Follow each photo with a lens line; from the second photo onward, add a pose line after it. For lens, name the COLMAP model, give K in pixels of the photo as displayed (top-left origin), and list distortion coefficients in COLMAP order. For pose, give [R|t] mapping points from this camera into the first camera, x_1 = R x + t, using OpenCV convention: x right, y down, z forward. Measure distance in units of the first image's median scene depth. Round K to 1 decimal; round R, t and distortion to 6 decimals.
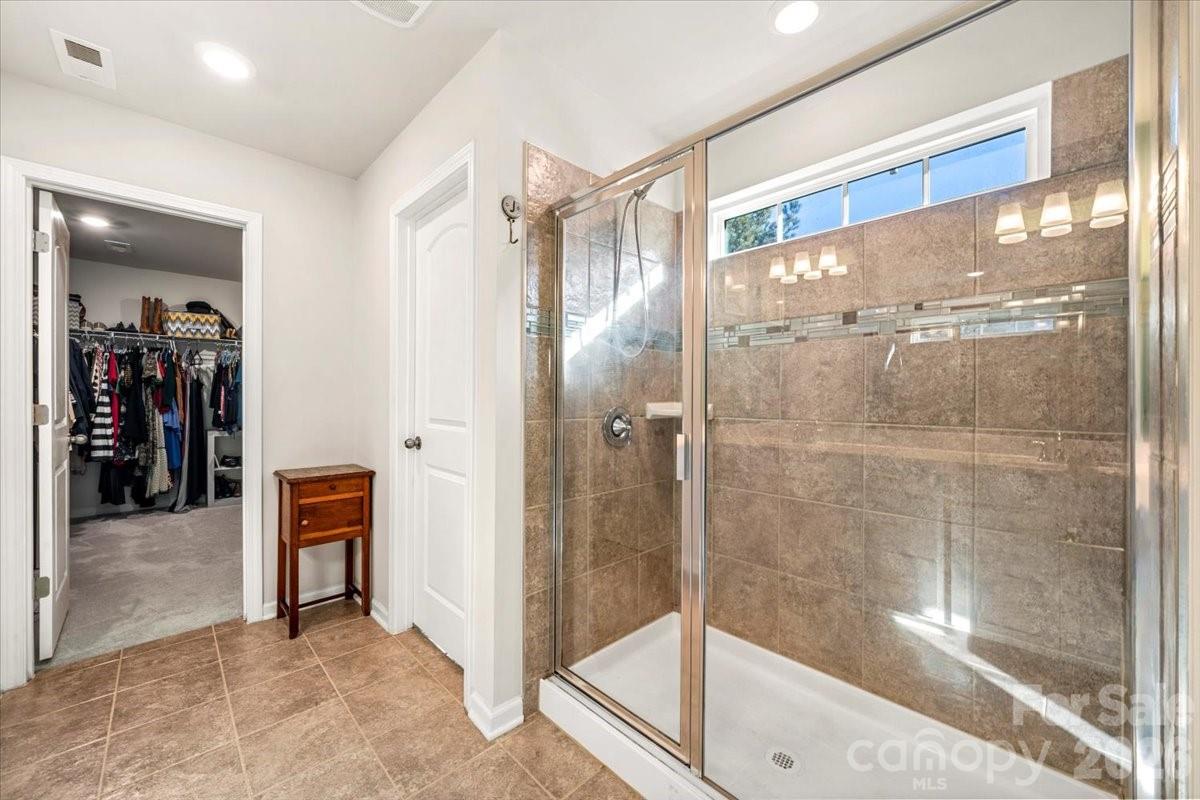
lens RADIAL K [[494.5, 0, 607.3], [0, 494.5, 383.2], [0, 0, 1]] dist [-0.000521, 0.006625]
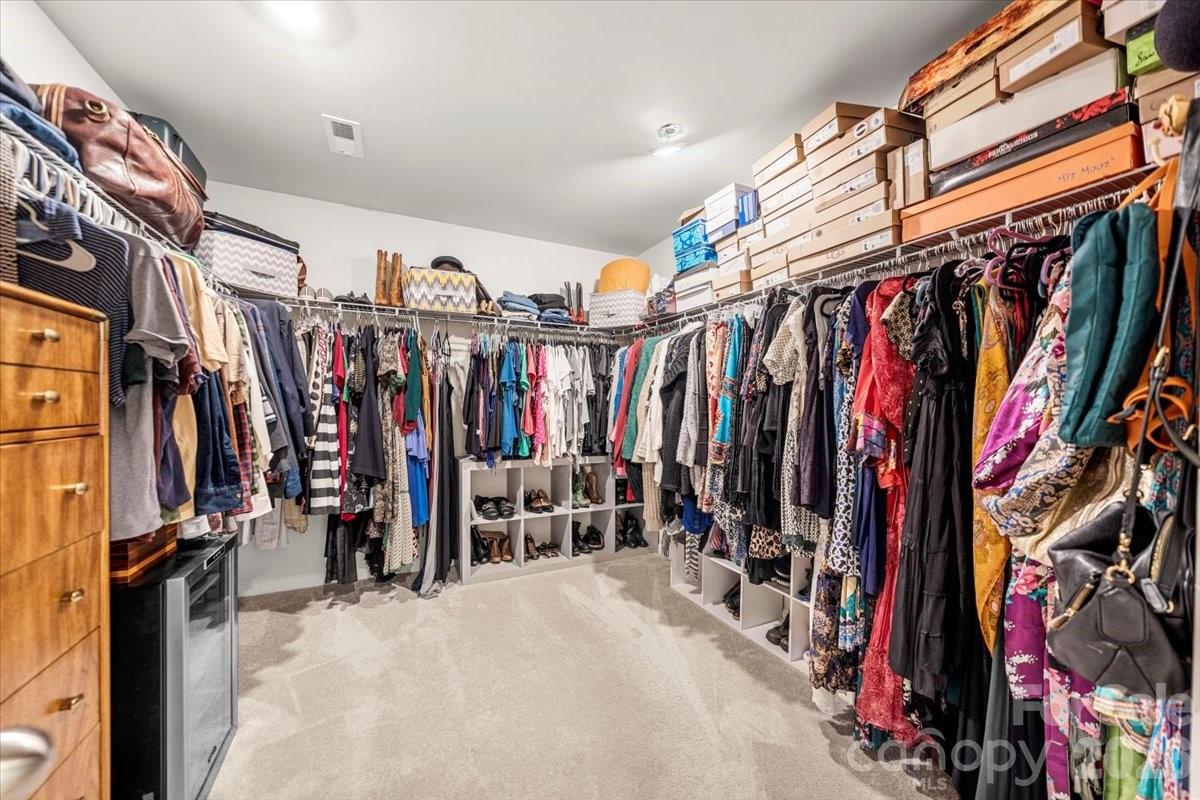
lens RADIAL K [[494.5, 0, 607.3], [0, 494.5, 383.2], [0, 0, 1]] dist [-0.000521, 0.006625]
pose [[0.949270, -0.016222, -0.314042, -0.472476], [0.011887, 0.999806, -0.015713, 0.011521], [0.314236, 0.011183, 0.949279, 0.505981]]
